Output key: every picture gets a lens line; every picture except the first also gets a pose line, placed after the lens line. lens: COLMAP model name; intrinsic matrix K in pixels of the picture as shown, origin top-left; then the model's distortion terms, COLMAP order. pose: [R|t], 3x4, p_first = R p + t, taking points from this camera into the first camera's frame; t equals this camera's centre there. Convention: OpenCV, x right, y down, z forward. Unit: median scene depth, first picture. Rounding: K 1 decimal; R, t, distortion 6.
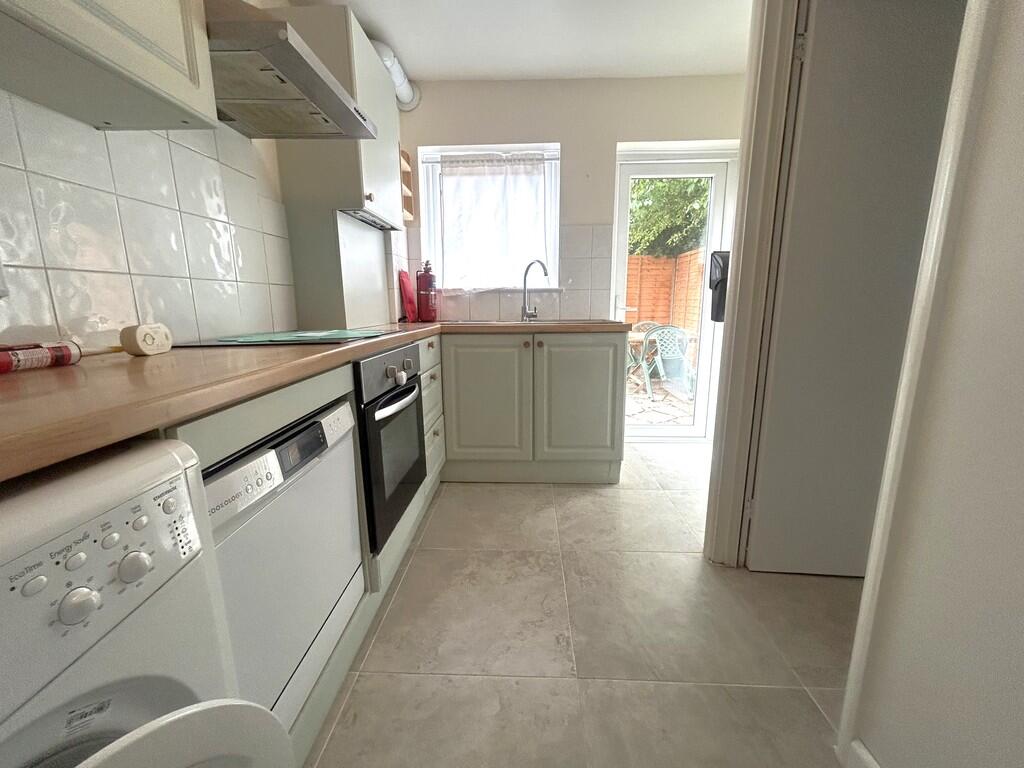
lens RADIAL K [[416.6, 0, 512.0], [0, 416.6, 384.0], [0, 0, 1]] dist [0.001123, 0.000049]
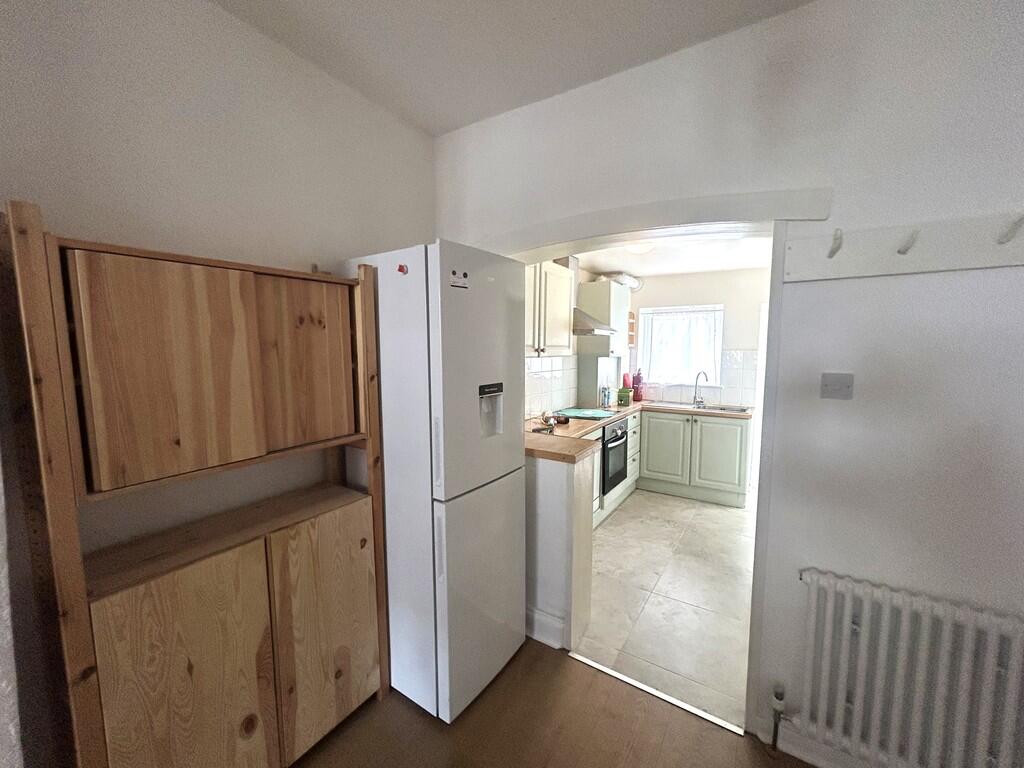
lens RADIAL K [[407.1, 0, 512.0], [0, 407.1, 384.0], [0, 0, 1]] dist [0.001004, 0.000026]
pose [[0.858812, 0.054878, -0.509343, 0.281485], [-0.107016, 0.991529, -0.073612, -0.037582], [0.500988, 0.117727, 0.857409, -0.991579]]
